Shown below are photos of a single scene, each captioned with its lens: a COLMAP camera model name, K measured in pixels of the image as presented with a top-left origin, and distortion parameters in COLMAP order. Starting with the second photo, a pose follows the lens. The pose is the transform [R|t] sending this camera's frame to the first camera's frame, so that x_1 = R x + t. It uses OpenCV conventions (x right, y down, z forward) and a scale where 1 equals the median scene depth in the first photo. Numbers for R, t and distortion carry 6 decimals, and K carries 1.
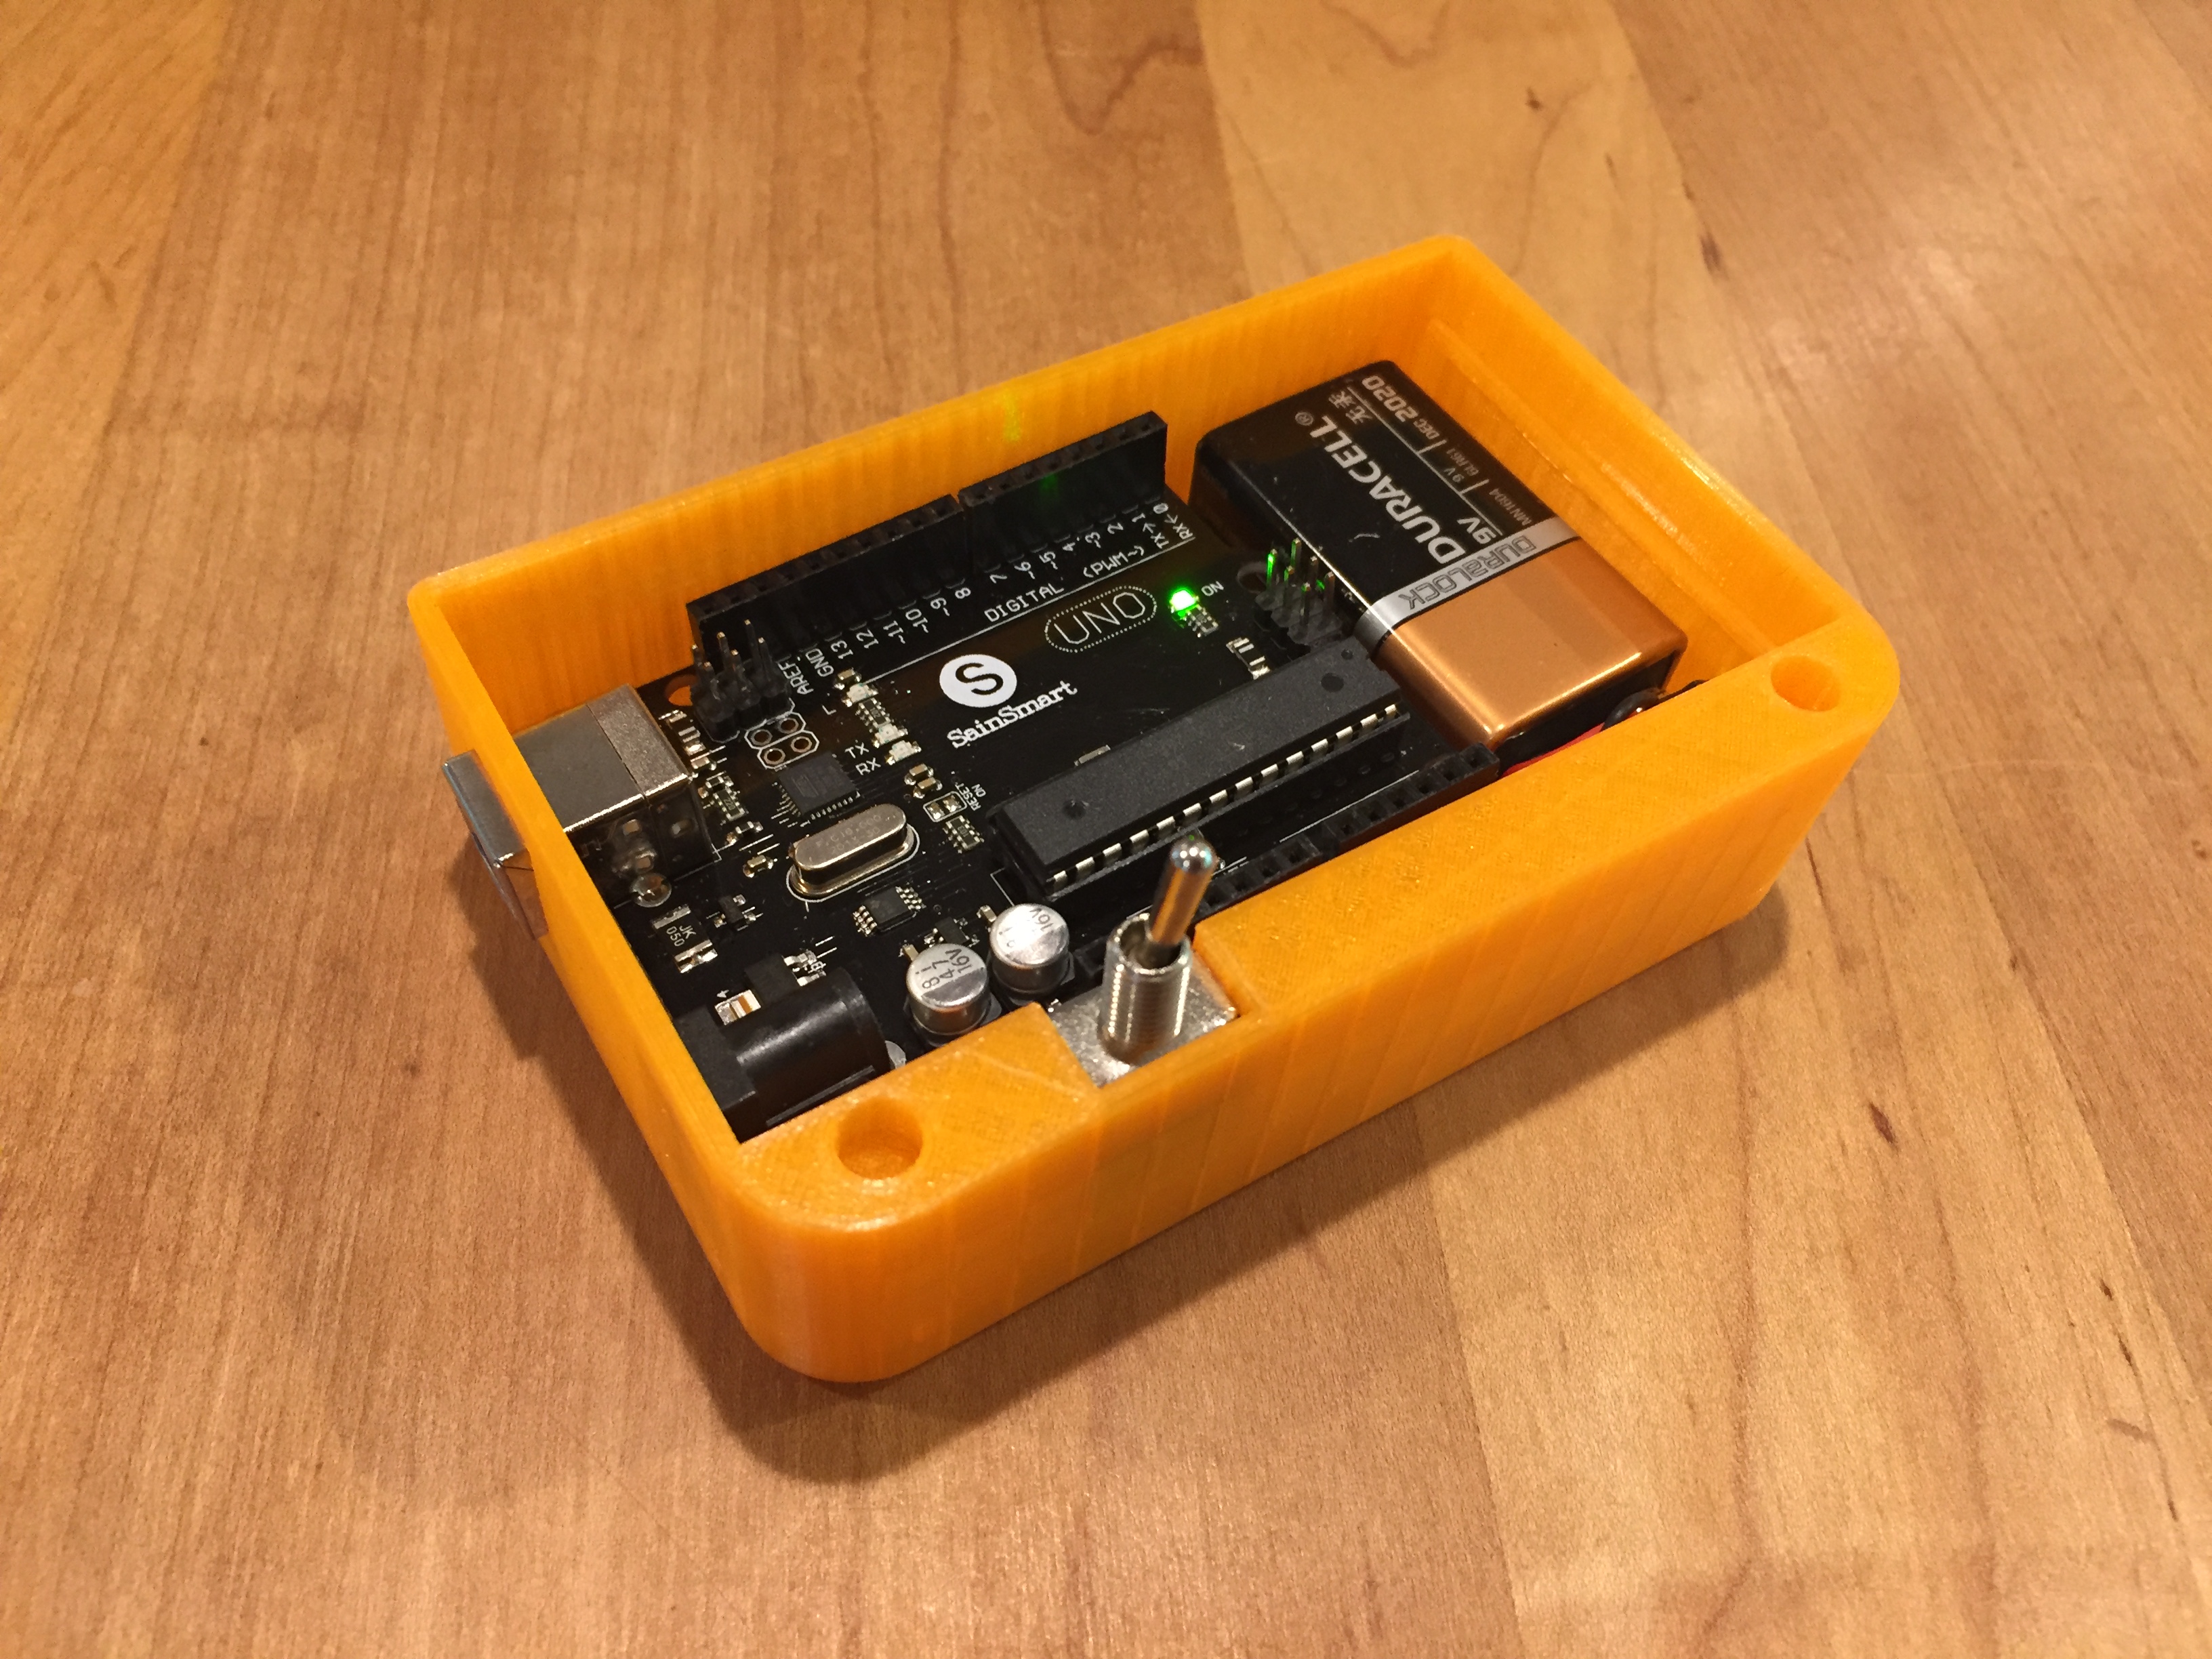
lens RADIAL K [[1909.1, 0, 1102.9], [0, 1909.1, 833.9], [0, 0, 1]] dist [0.070816, -0.131932]
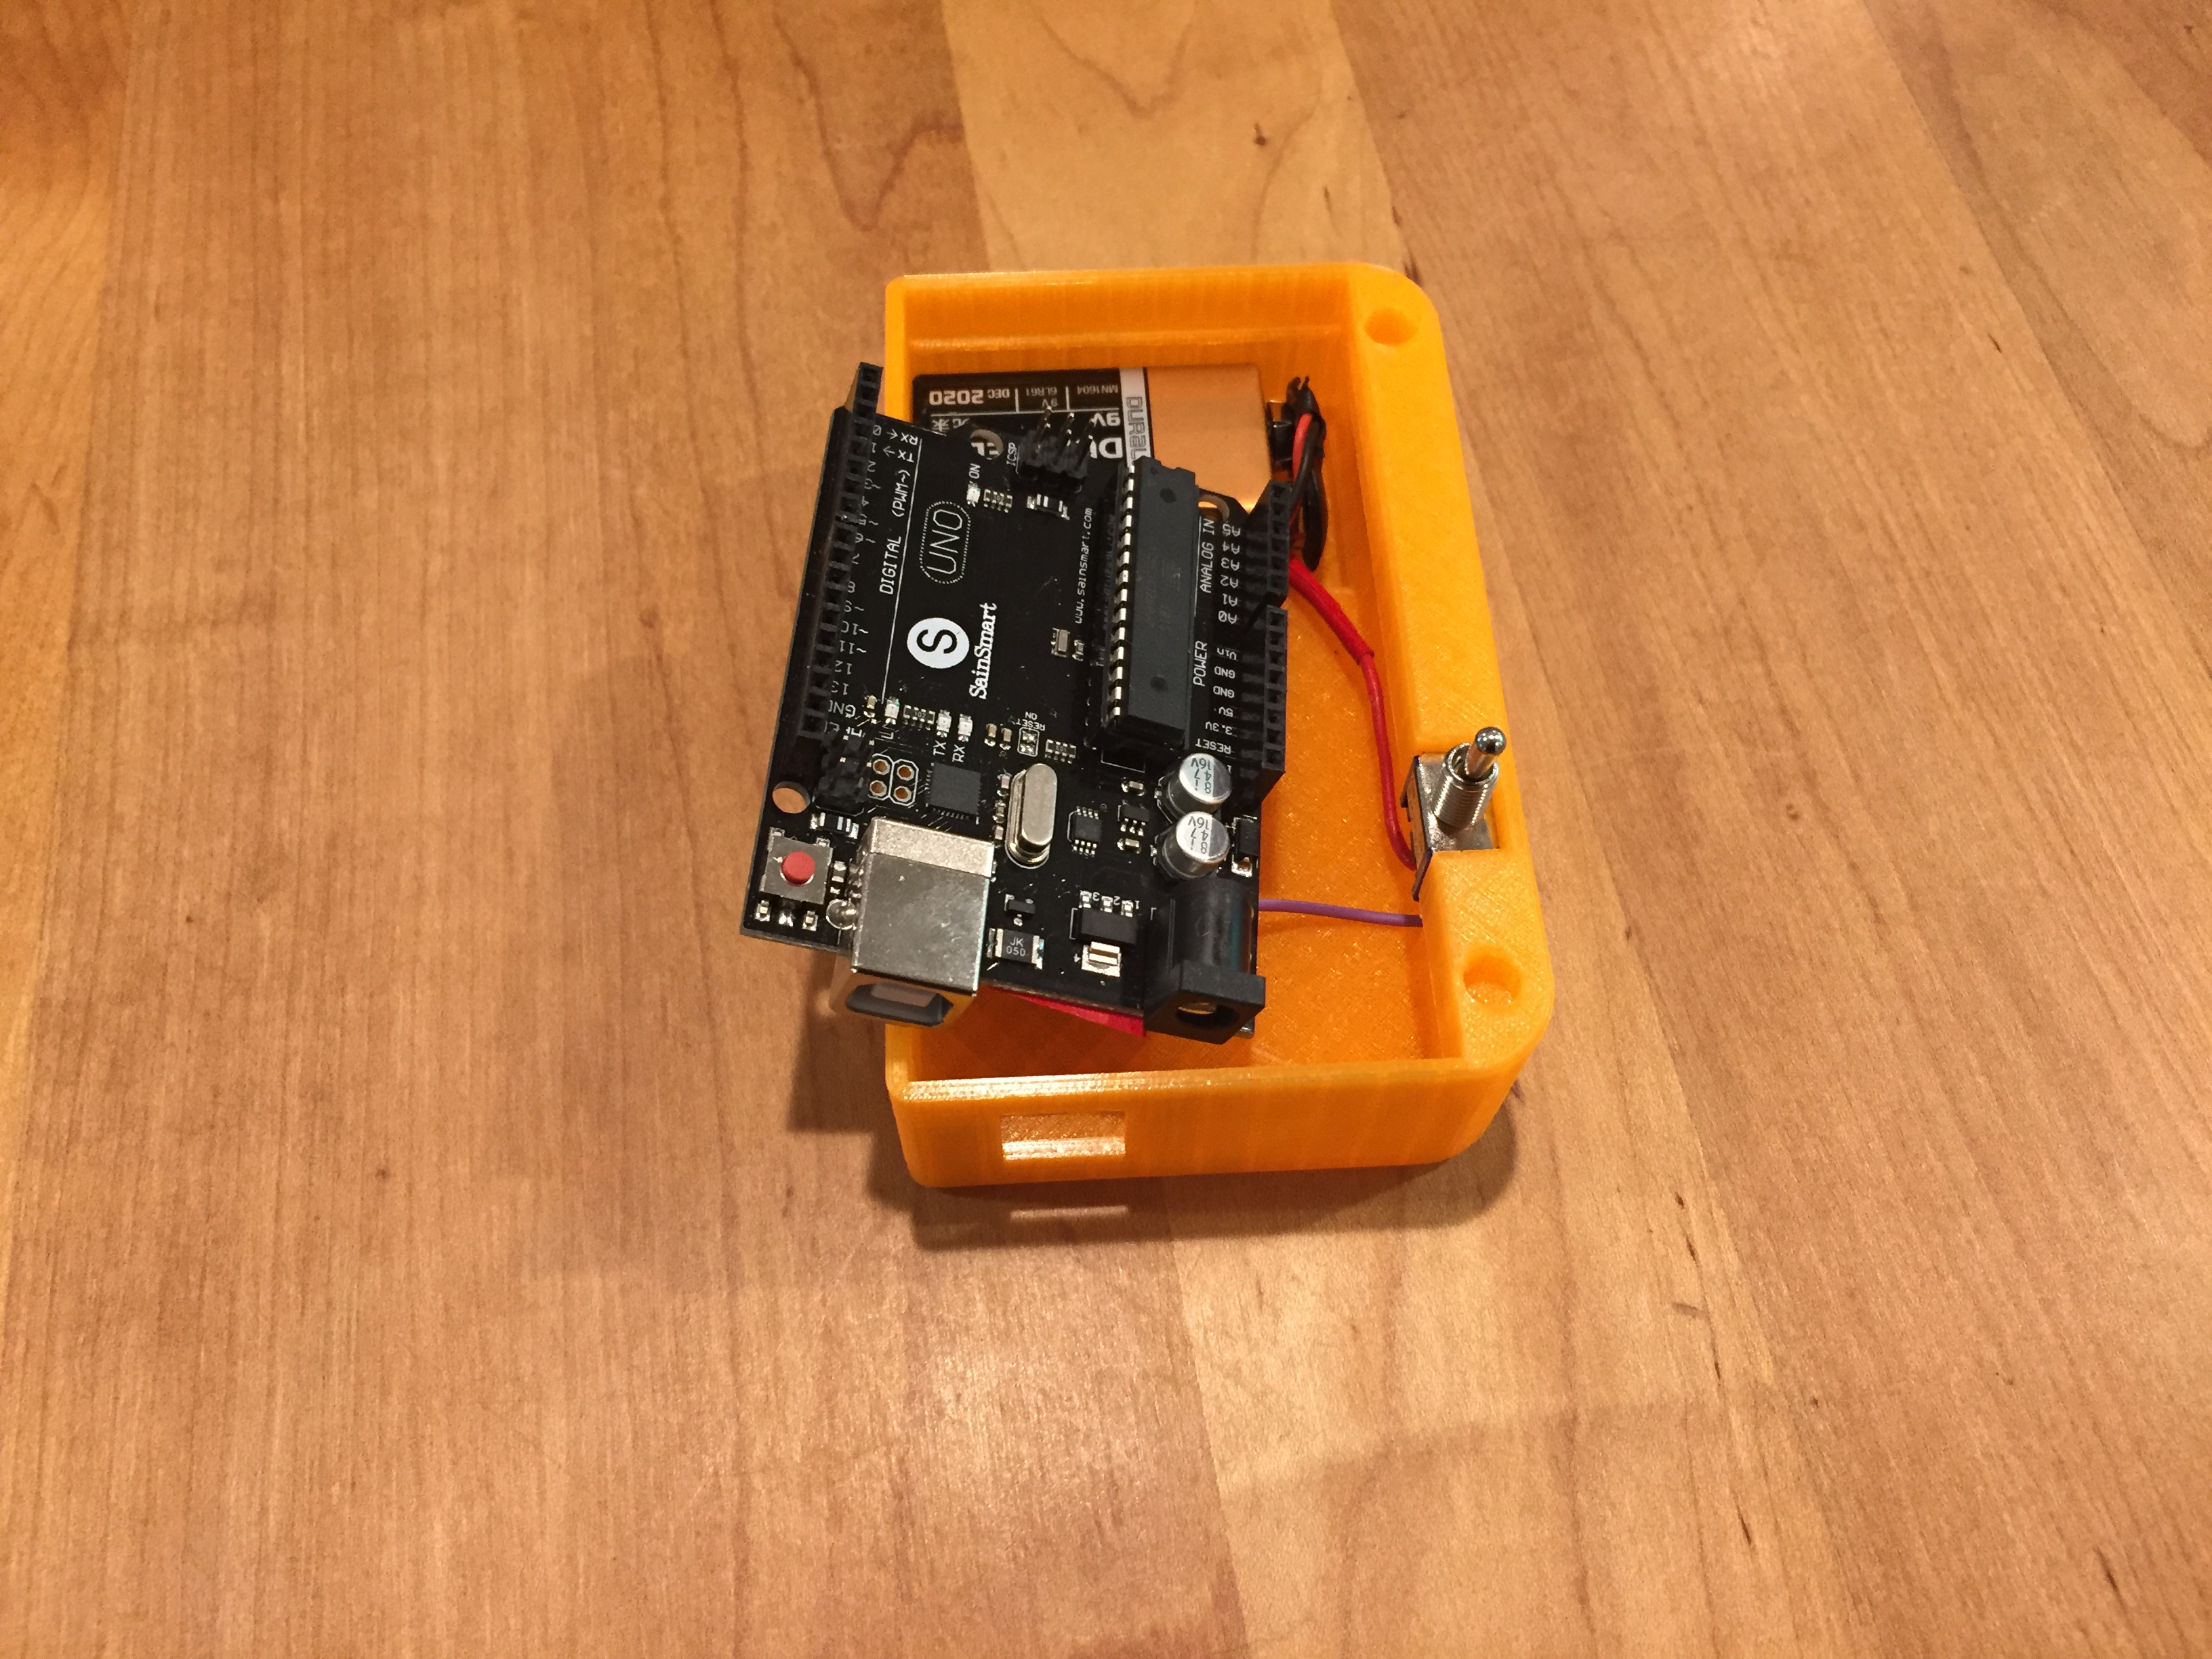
lens RADIAL K [[1909.1, 0, 1103.0], [0, 1909.1, 820.6], [0, 0, 1]] dist [0.070816, -0.131932]
pose [[0.993854, -0.106640, -0.029715, 0.154726], [0.109710, 0.984666, 0.135636, -0.188435], [0.014795, -0.138063, 0.990313, -0.211453]]
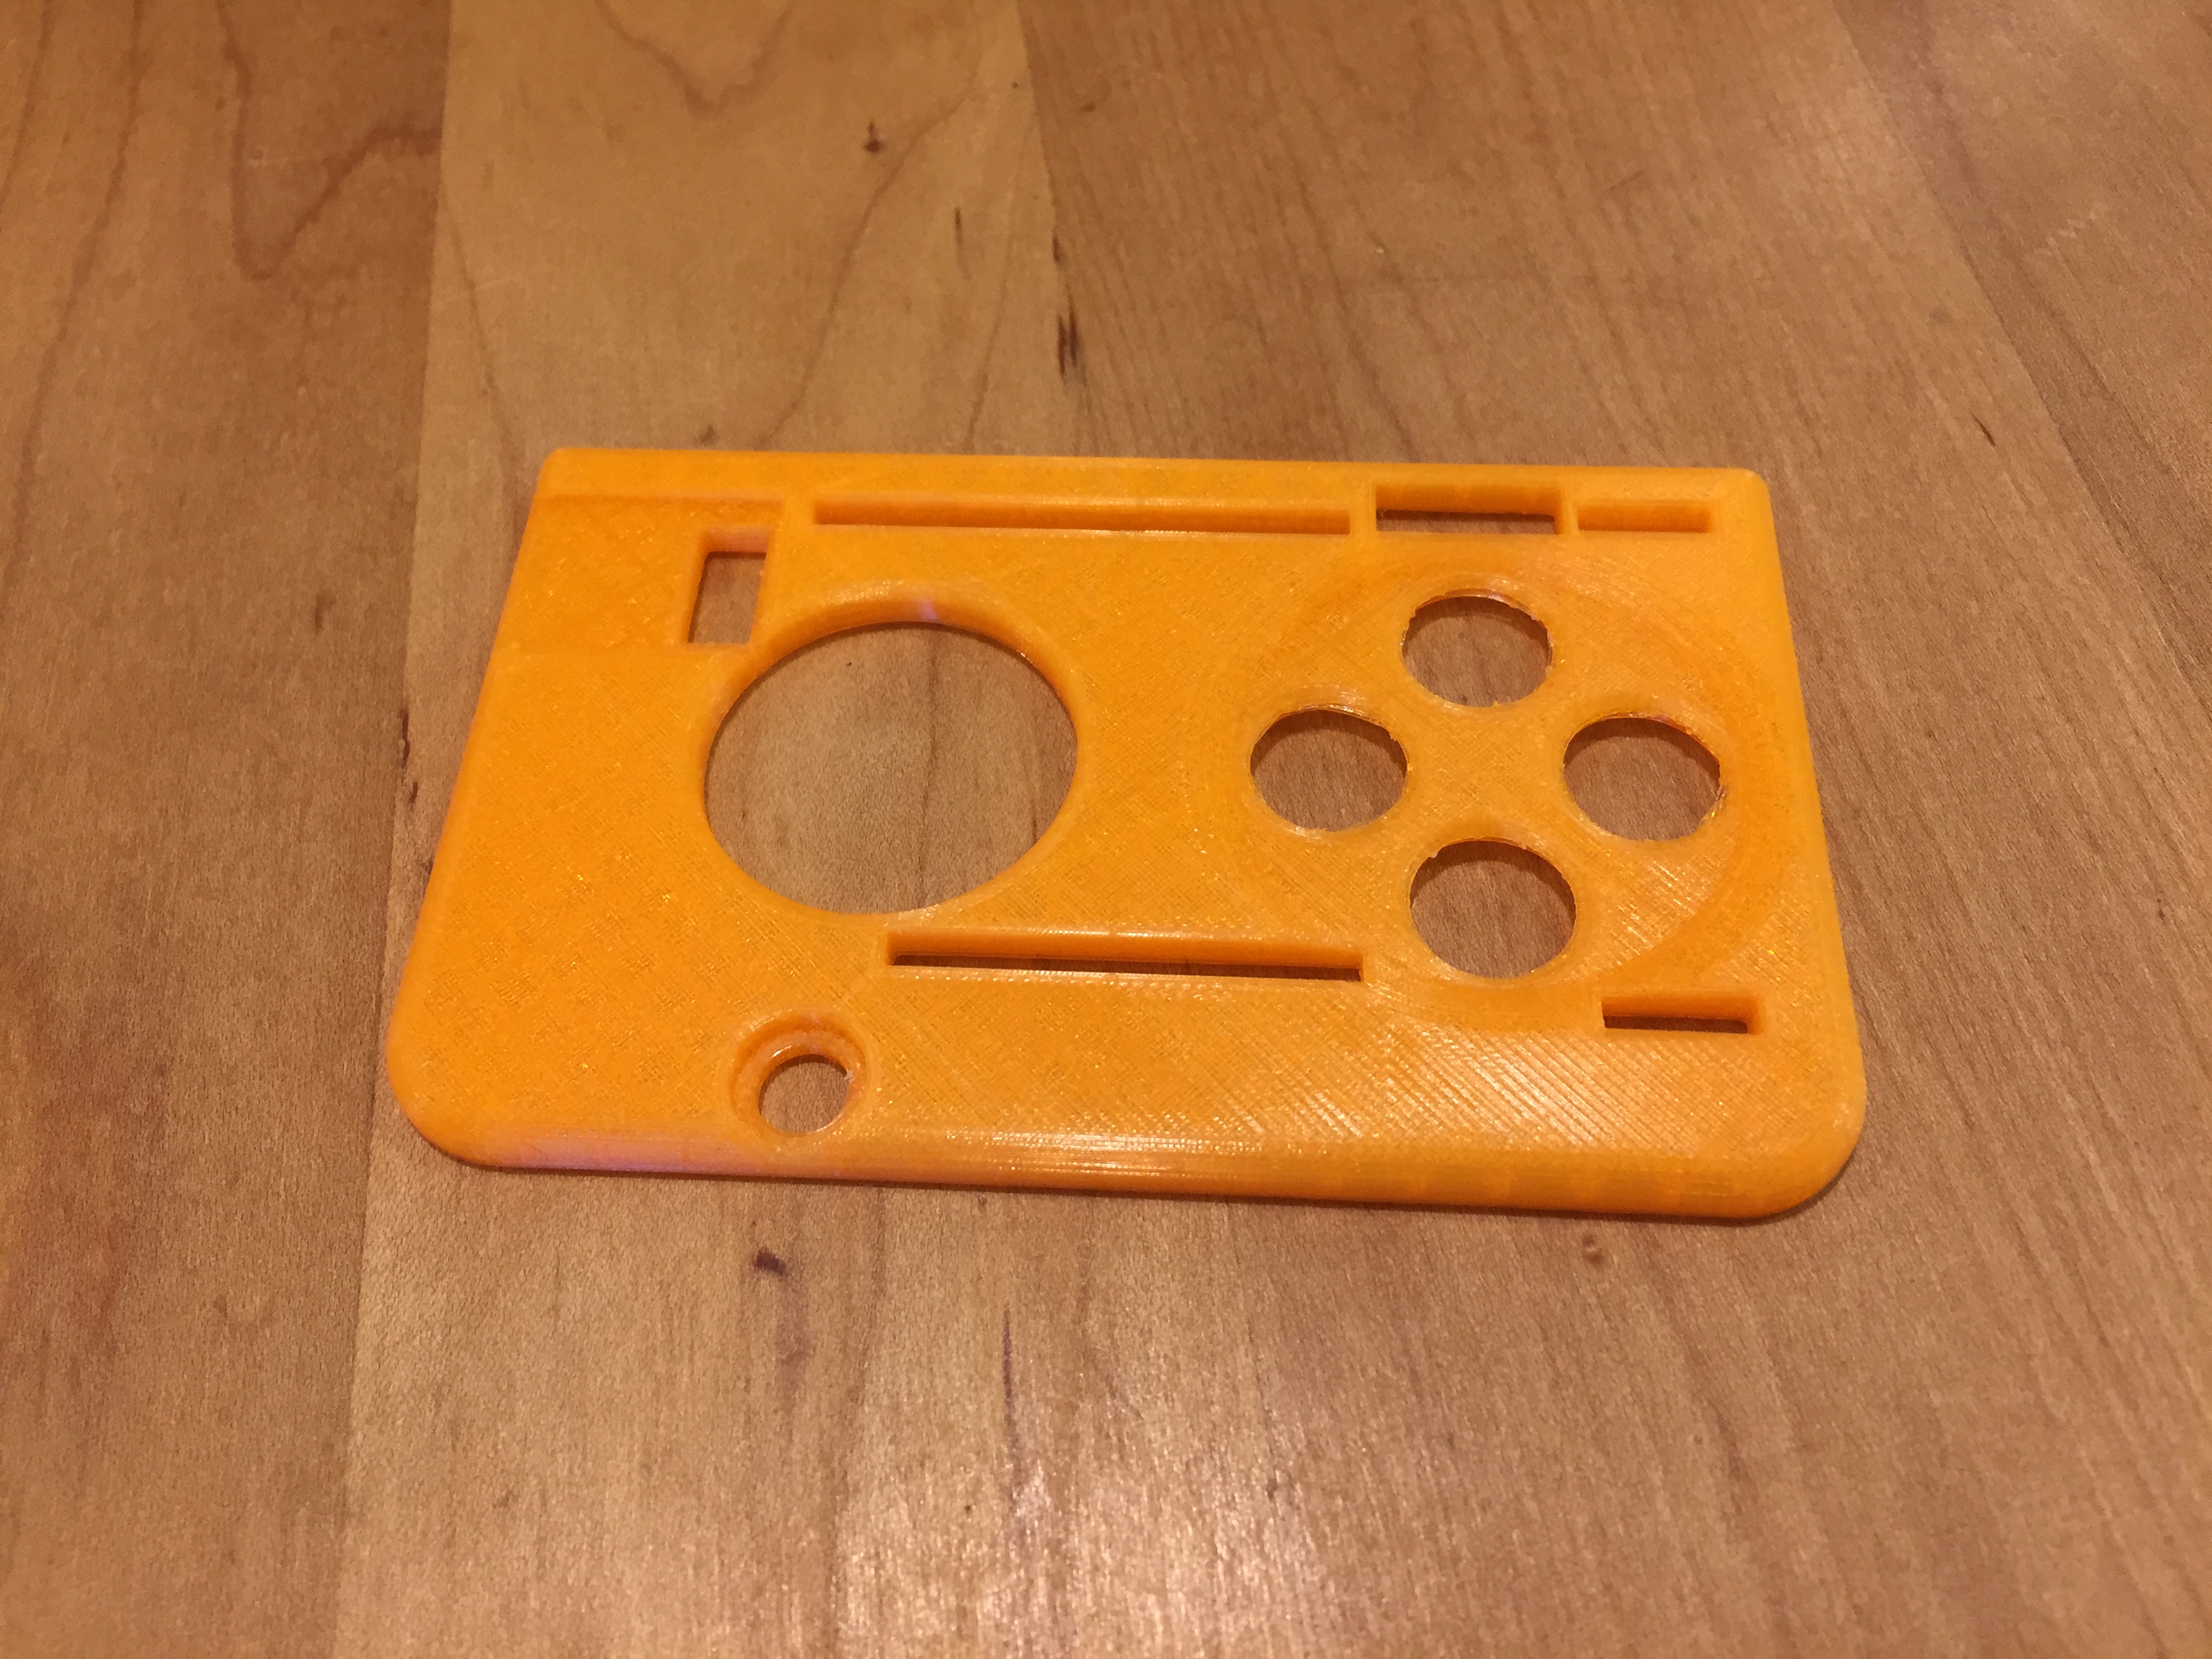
lens RADIAL K [[1909.1, 0, 1108.1], [0, 1909.1, 840.6], [0, 0, 1]] dist [0.070816, -0.131932]
pose [[0.991039, -0.105576, -0.081823, 0.436183], [0.111927, 0.990701, 0.077361, -0.196533], [0.072895, -0.085826, 0.993640, 0.291500]]
